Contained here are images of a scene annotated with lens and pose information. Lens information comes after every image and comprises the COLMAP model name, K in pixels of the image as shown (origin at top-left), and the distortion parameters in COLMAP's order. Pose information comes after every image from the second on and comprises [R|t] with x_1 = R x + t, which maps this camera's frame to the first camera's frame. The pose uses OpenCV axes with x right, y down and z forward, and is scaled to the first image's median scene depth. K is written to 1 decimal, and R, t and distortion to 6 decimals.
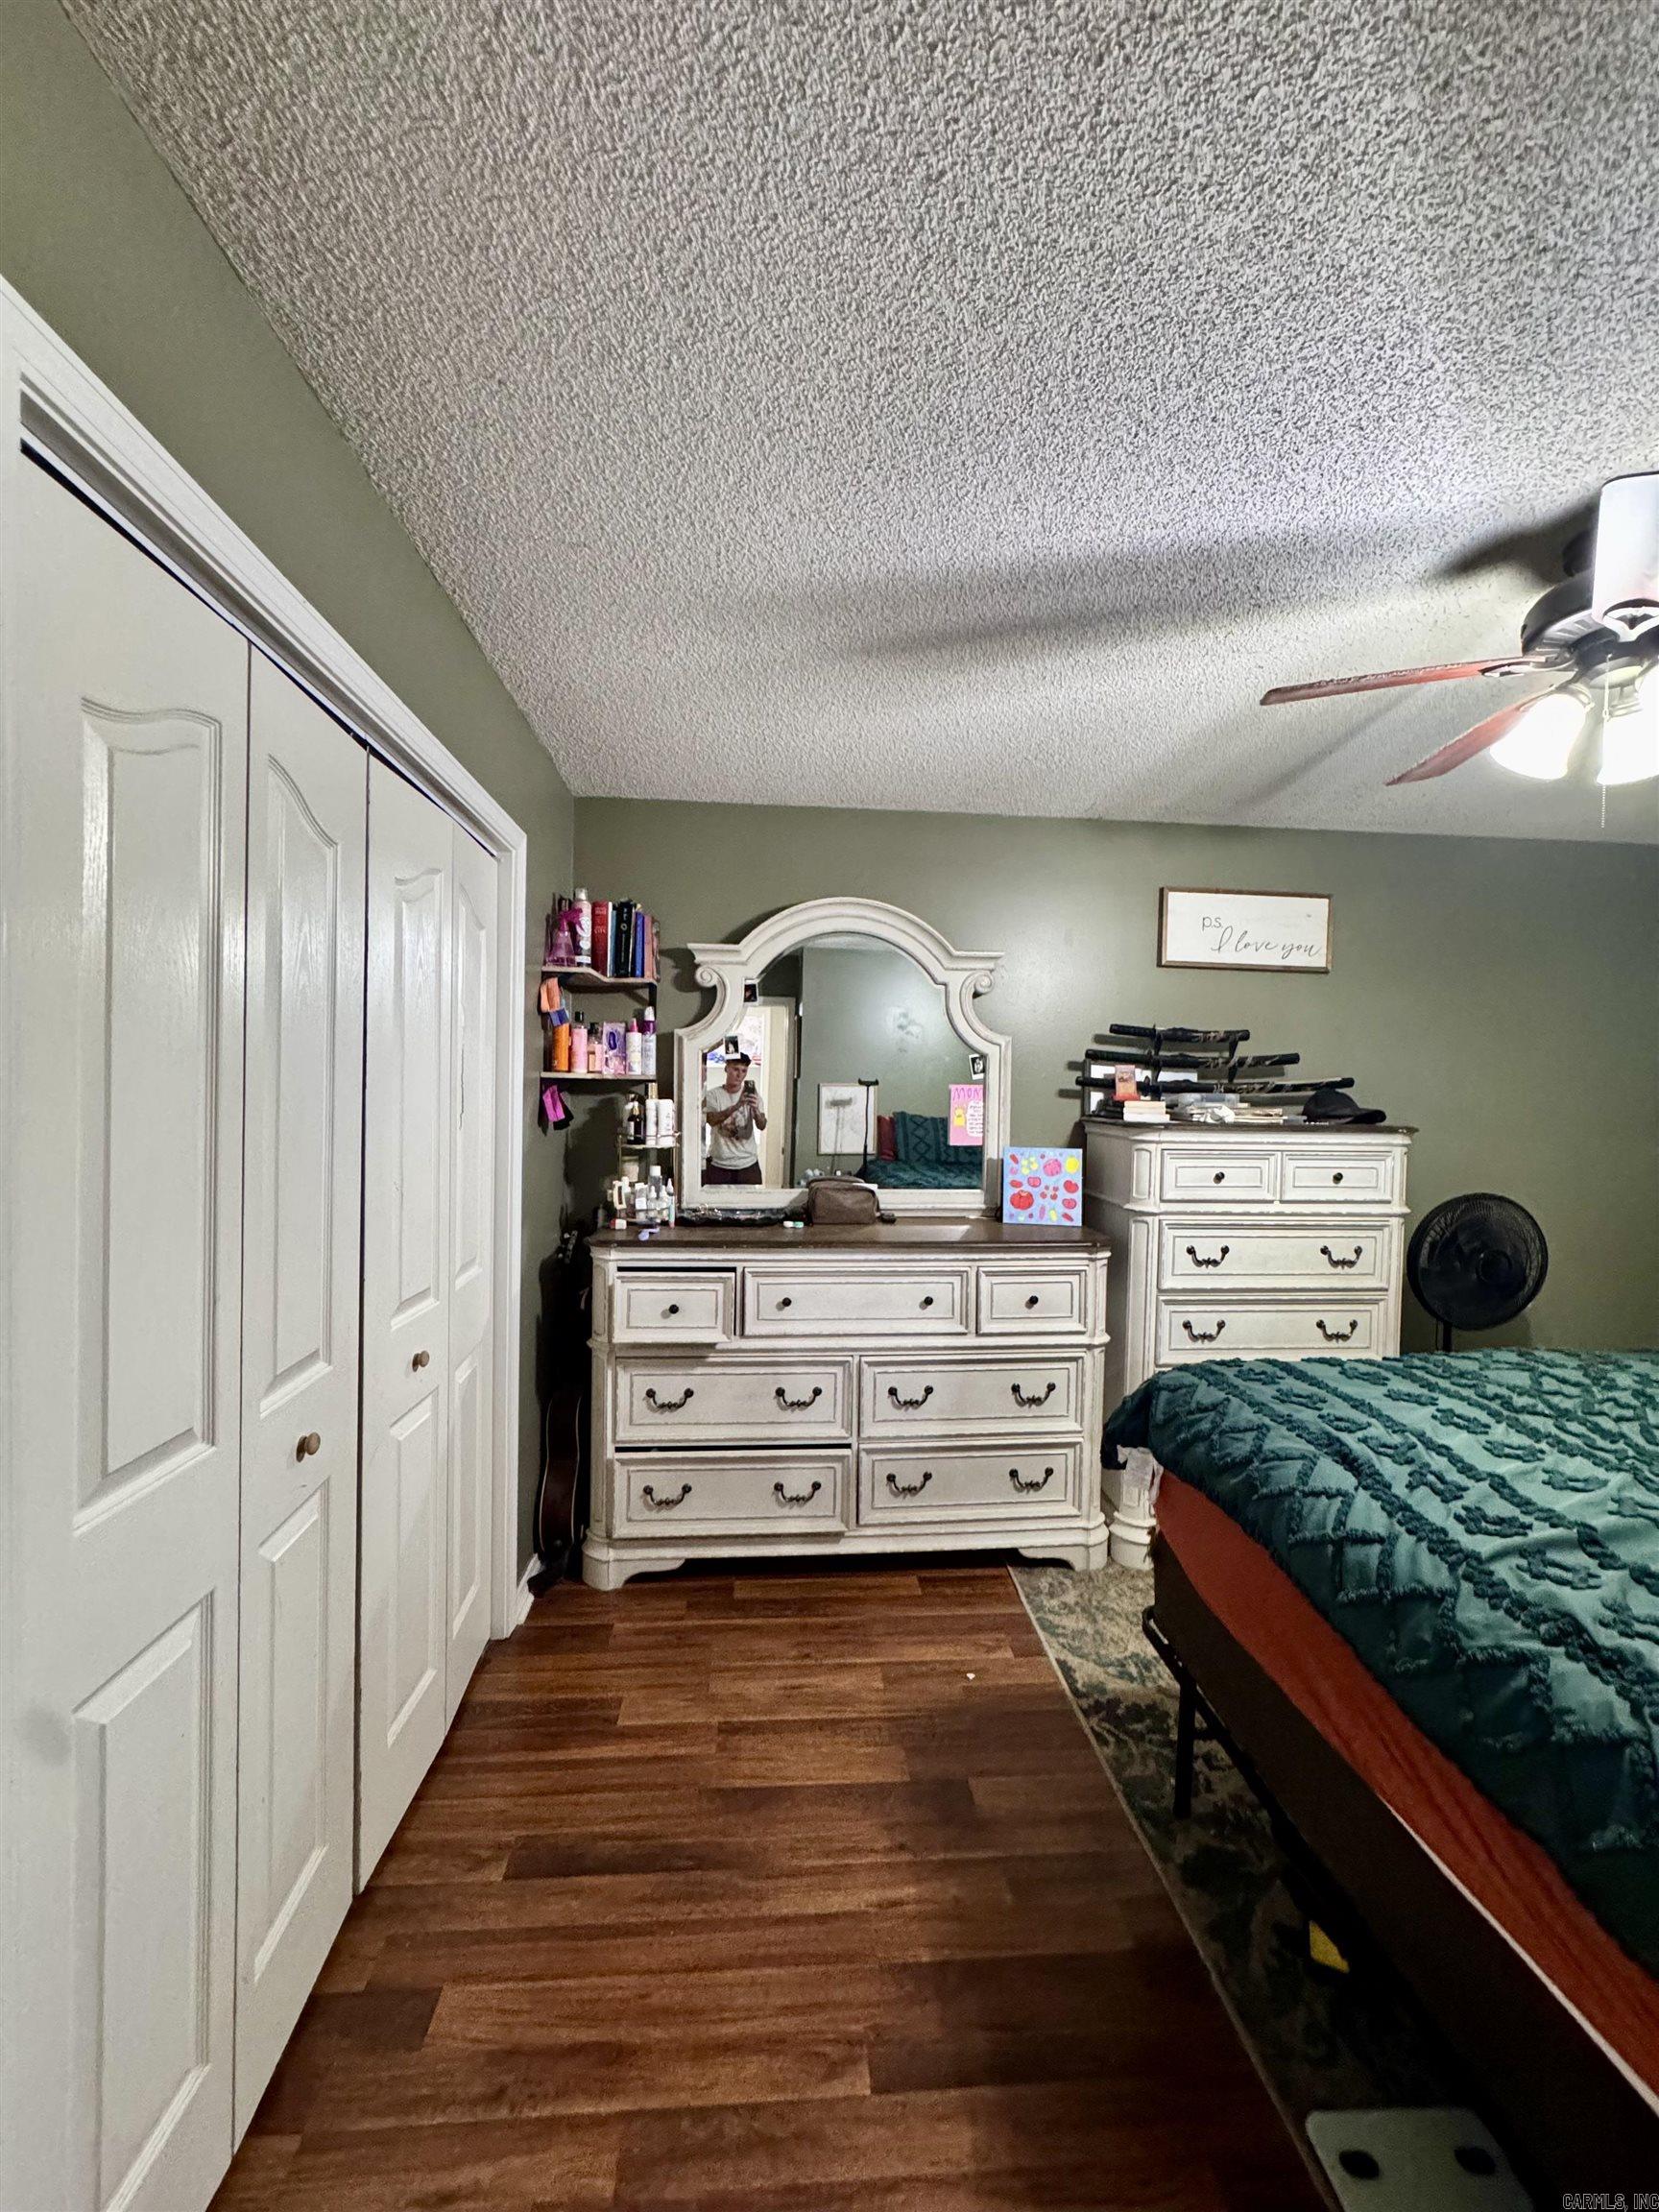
lens RADIAL K [[895.2, 0, 818.0], [0, 895.2, 1096.8], [0, 0, 1]] dist [-0.002648, 0.000269]
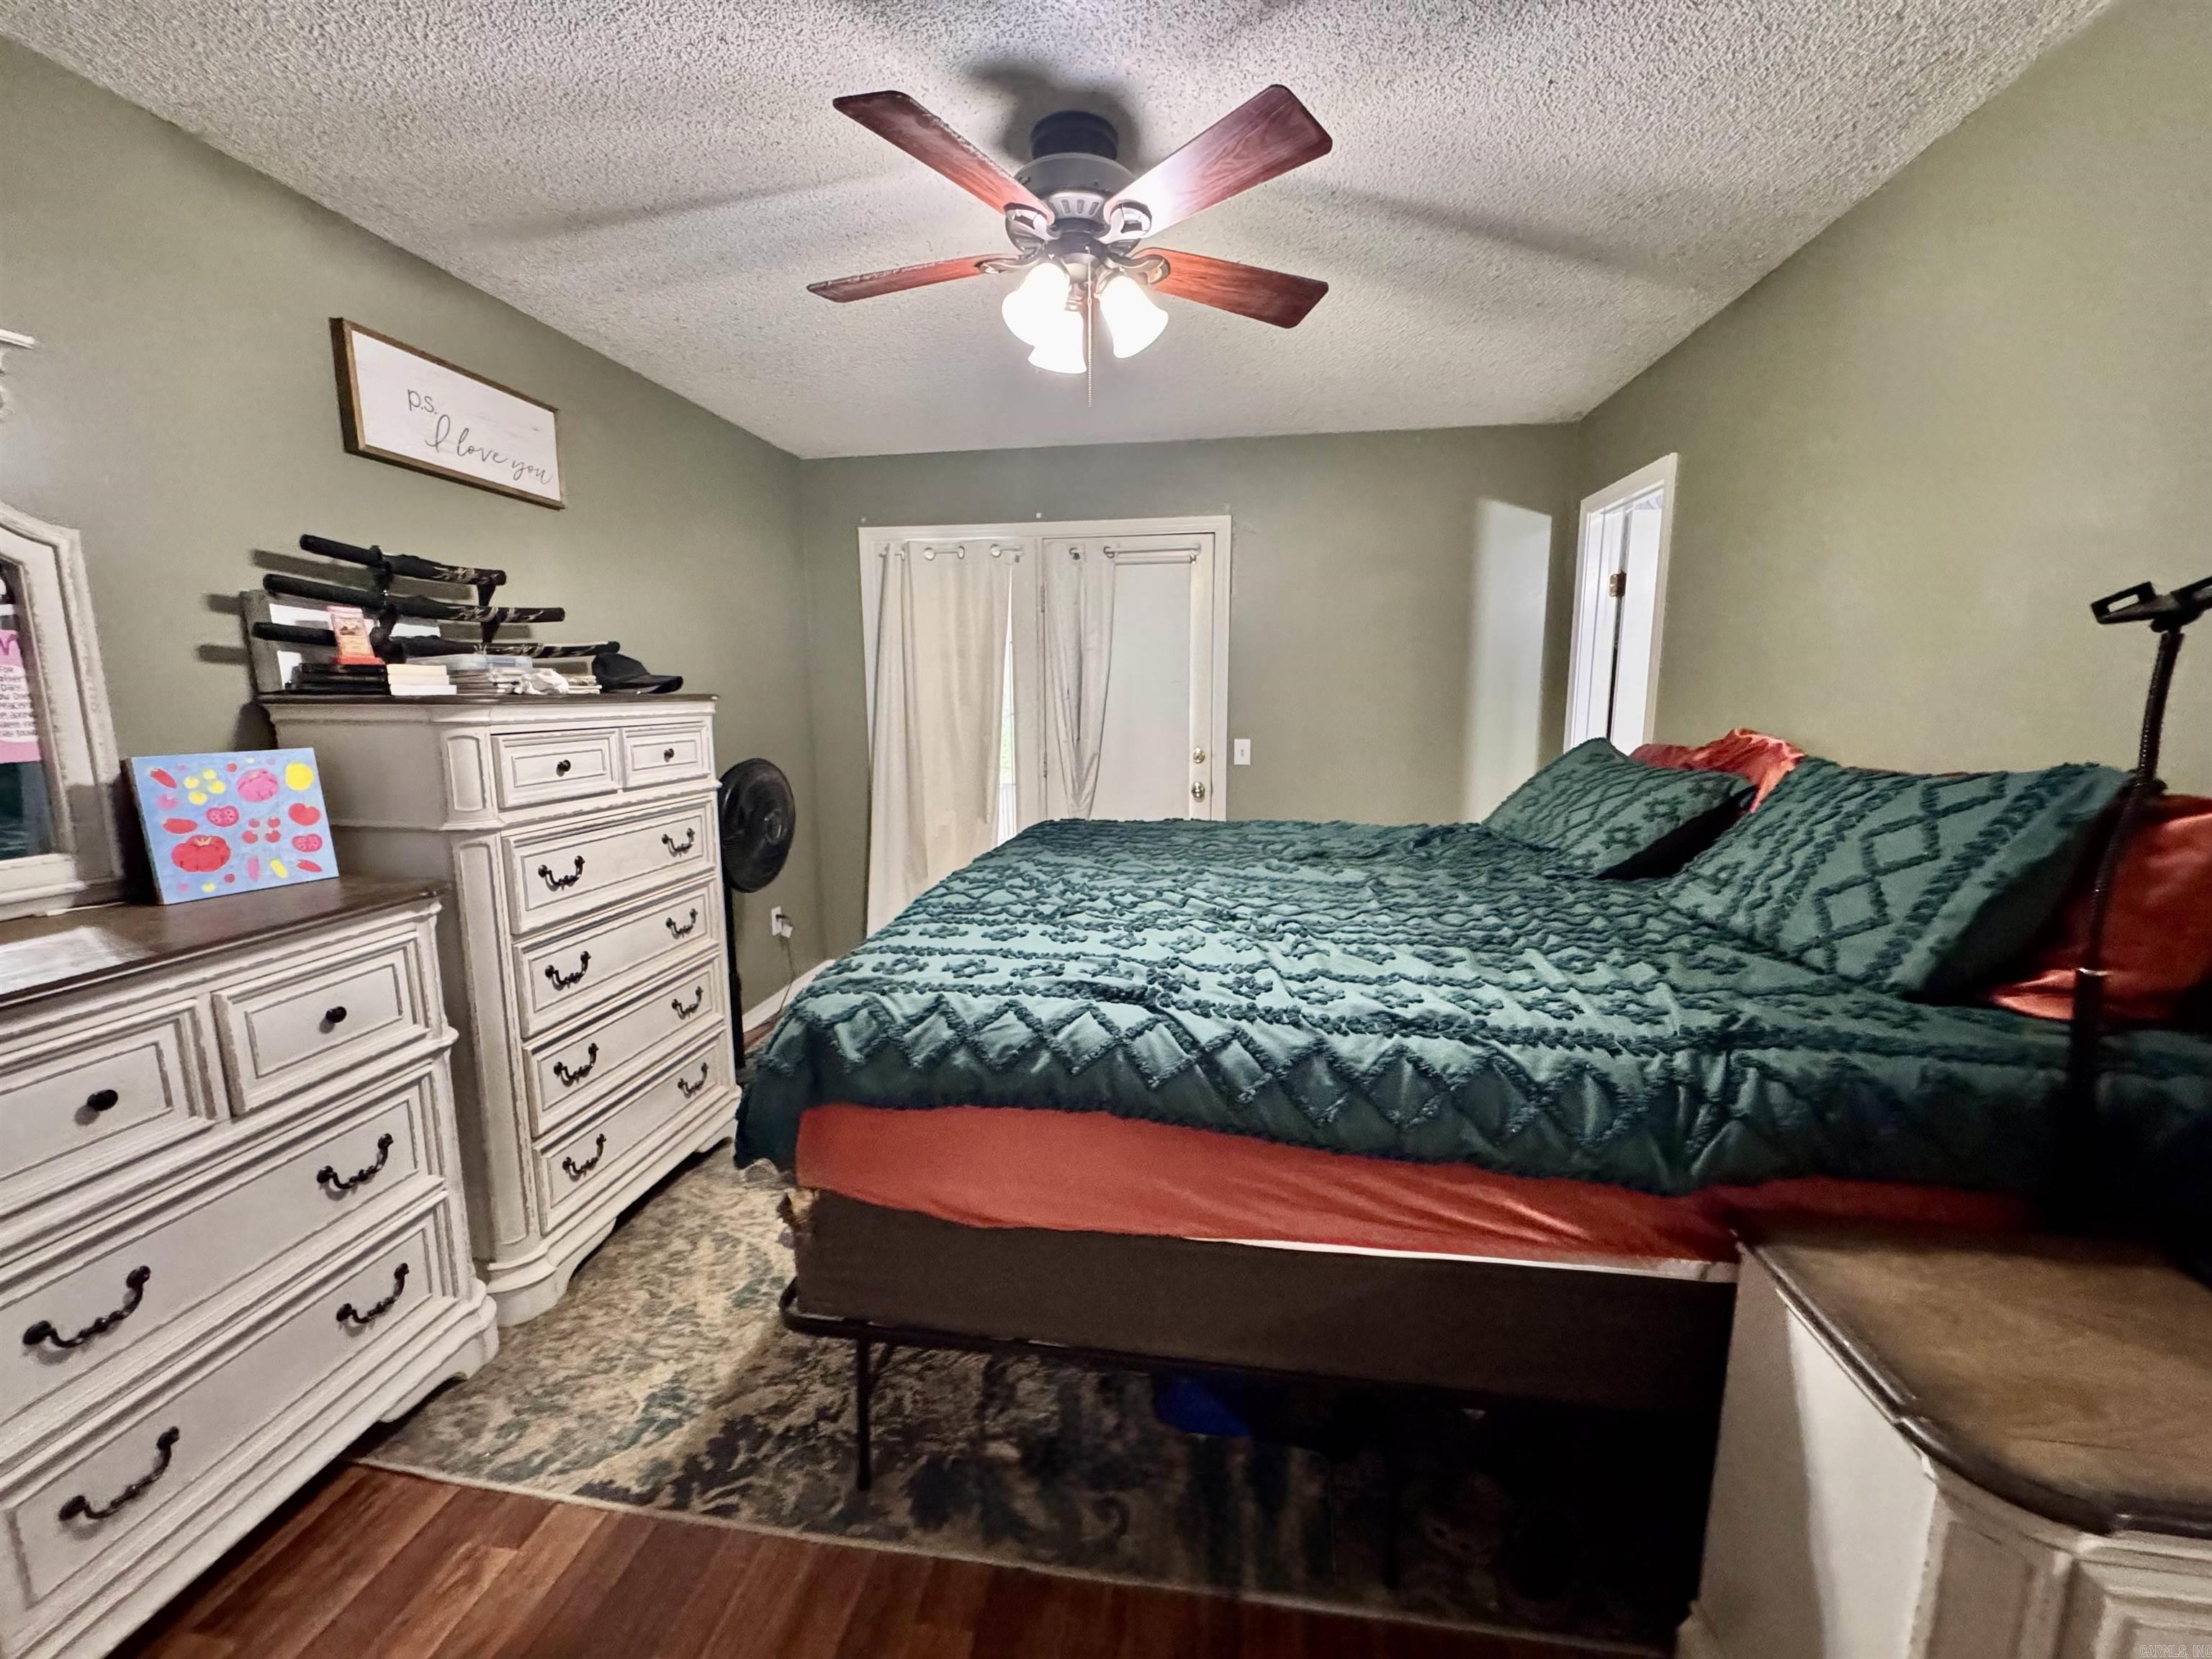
lens RADIAL K [[895.2, 0, 1101.3], [0, 895.2, 830.0], [0, 0, 1]] dist [-0.002648, 0.000269]
pose [[0.209892, -0.167464, 0.963276, -0.182206], [0.018991, 0.985735, 0.167230, 0.025421], [-0.977540, -0.016806, 0.210078, 0.403493]]
